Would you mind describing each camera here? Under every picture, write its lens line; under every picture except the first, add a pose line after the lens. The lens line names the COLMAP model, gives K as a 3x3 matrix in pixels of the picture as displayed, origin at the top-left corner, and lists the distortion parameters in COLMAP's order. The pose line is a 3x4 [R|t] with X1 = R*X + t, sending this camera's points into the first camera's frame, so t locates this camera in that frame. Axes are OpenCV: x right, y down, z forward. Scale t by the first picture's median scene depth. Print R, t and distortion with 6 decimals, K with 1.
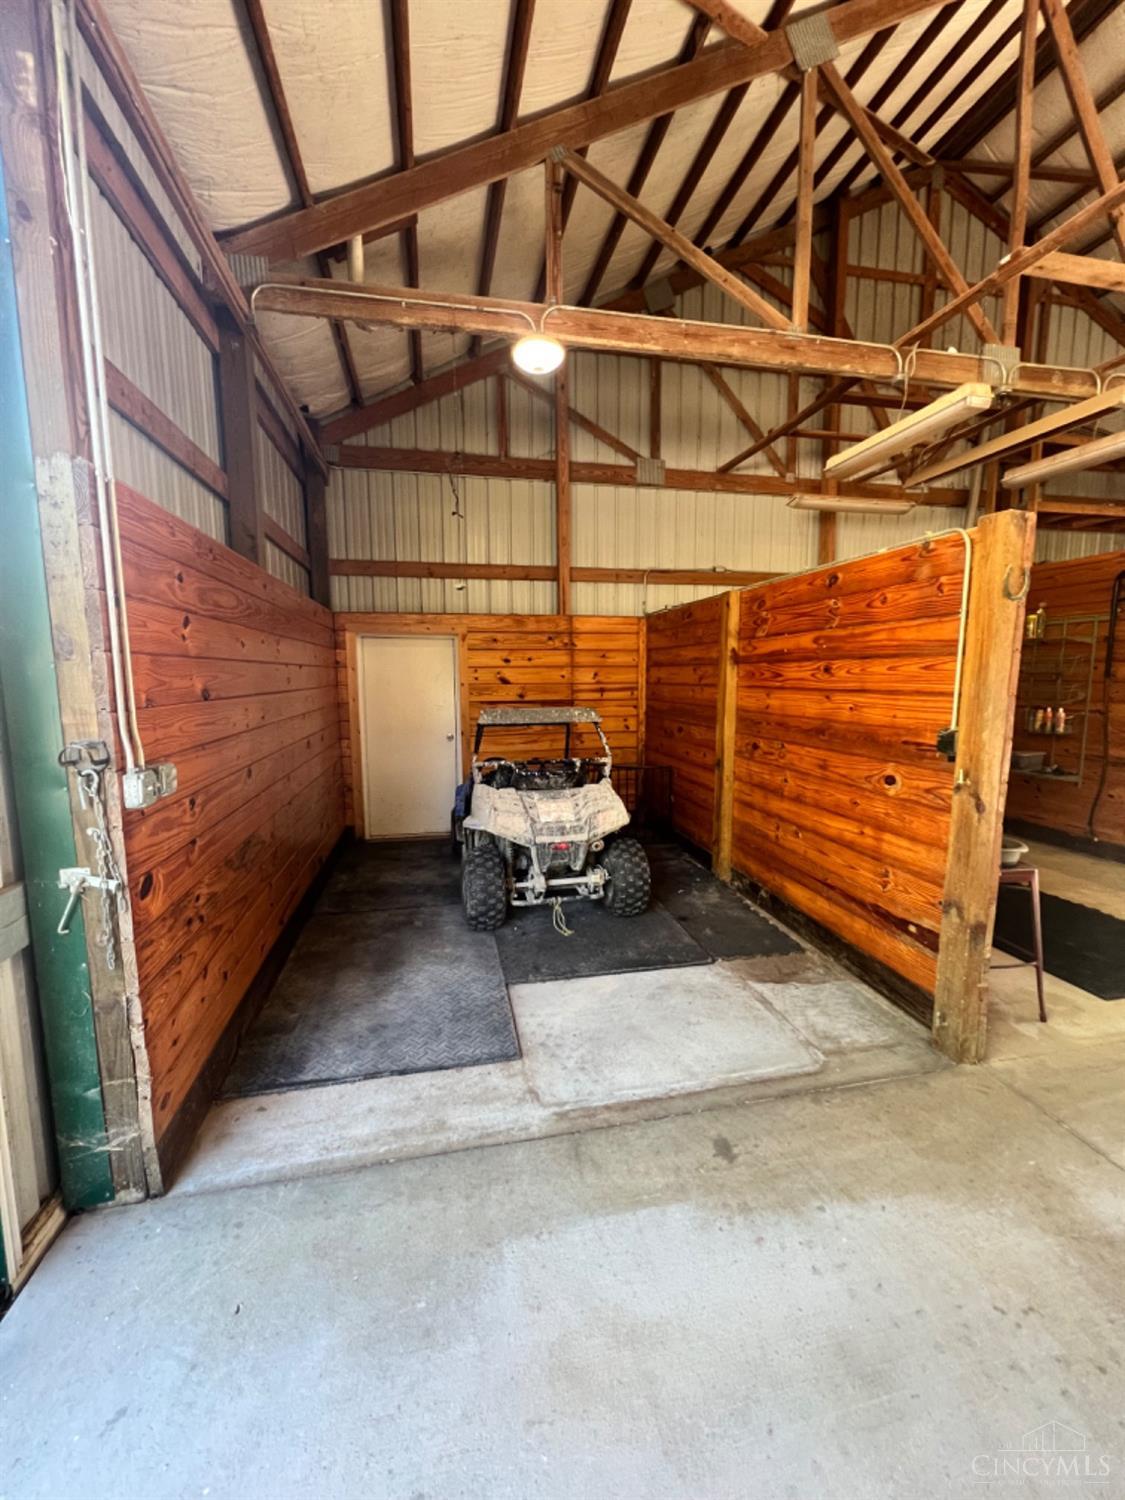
lens RADIAL K [[600.1, 0, 559.7], [0, 600.1, 748.9], [0, 0, 1]] dist [0.001333, 0.000269]
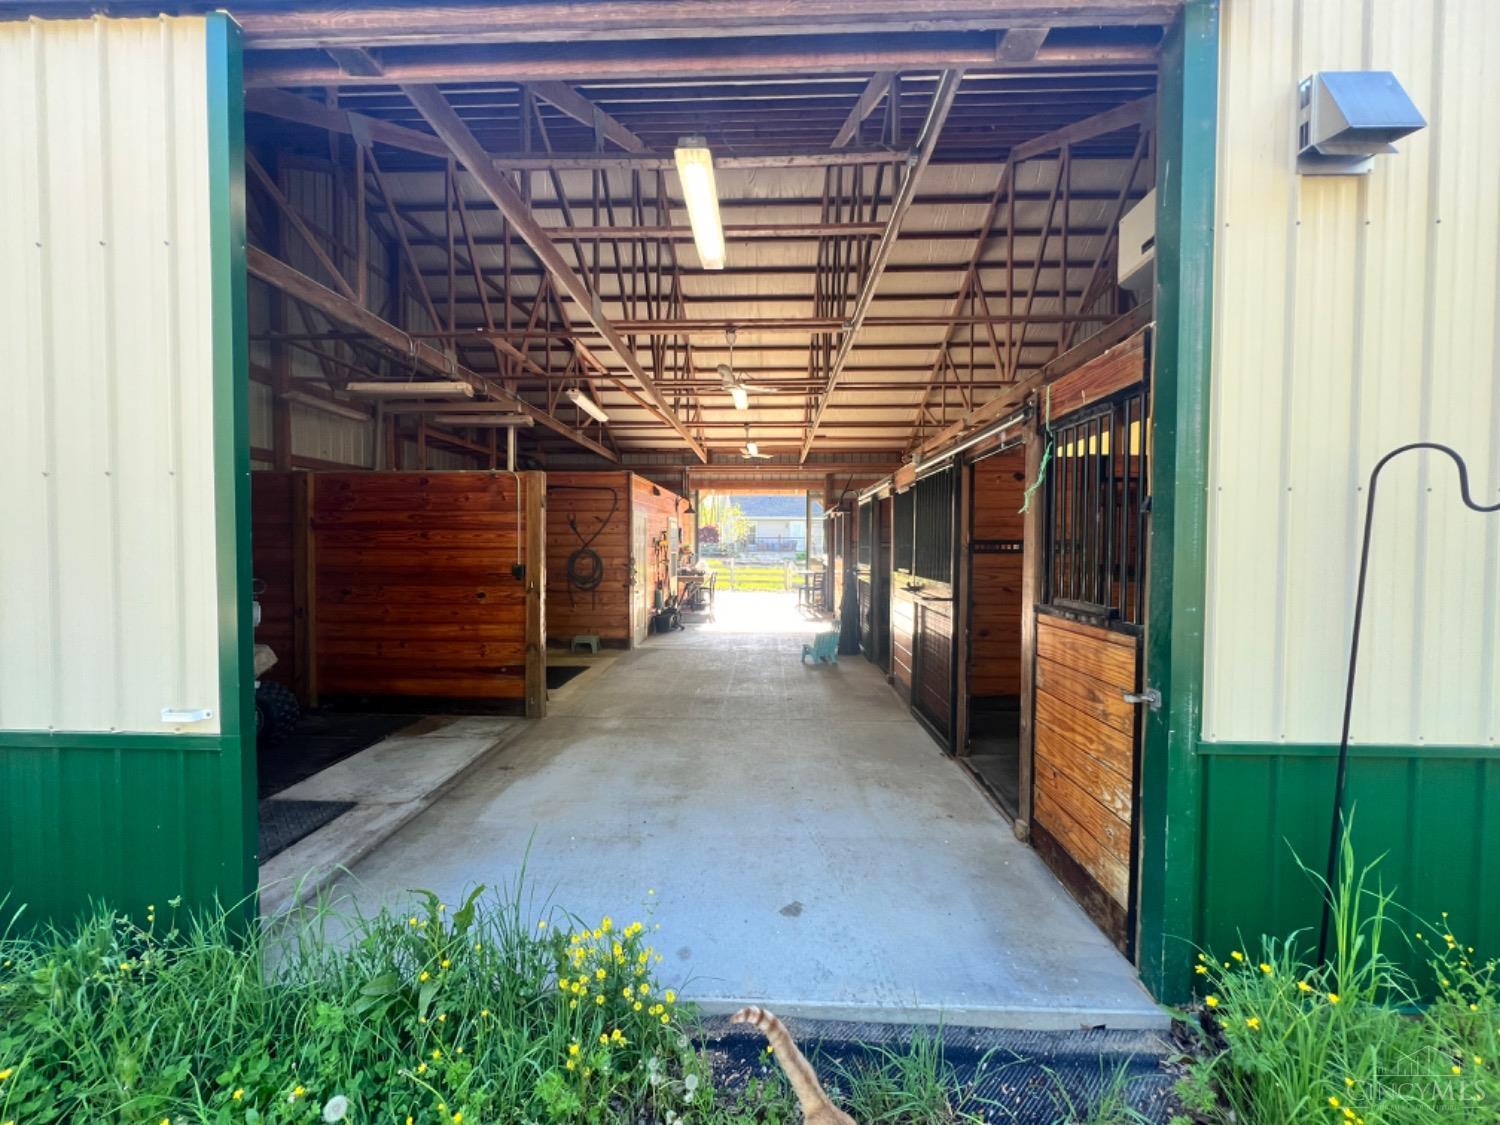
lens RADIAL K [[604.3, 0, 748.7], [0, 604.3, 559.7], [0, 0, 1]] dist [0.000301, 0.000001]
pose [[0.244484, -0.019461, 0.969458, -1.030854], [0.114157, 0.993423, -0.008846, 0.052133], [-0.962910, 0.112833, 0.245098, -0.259002]]
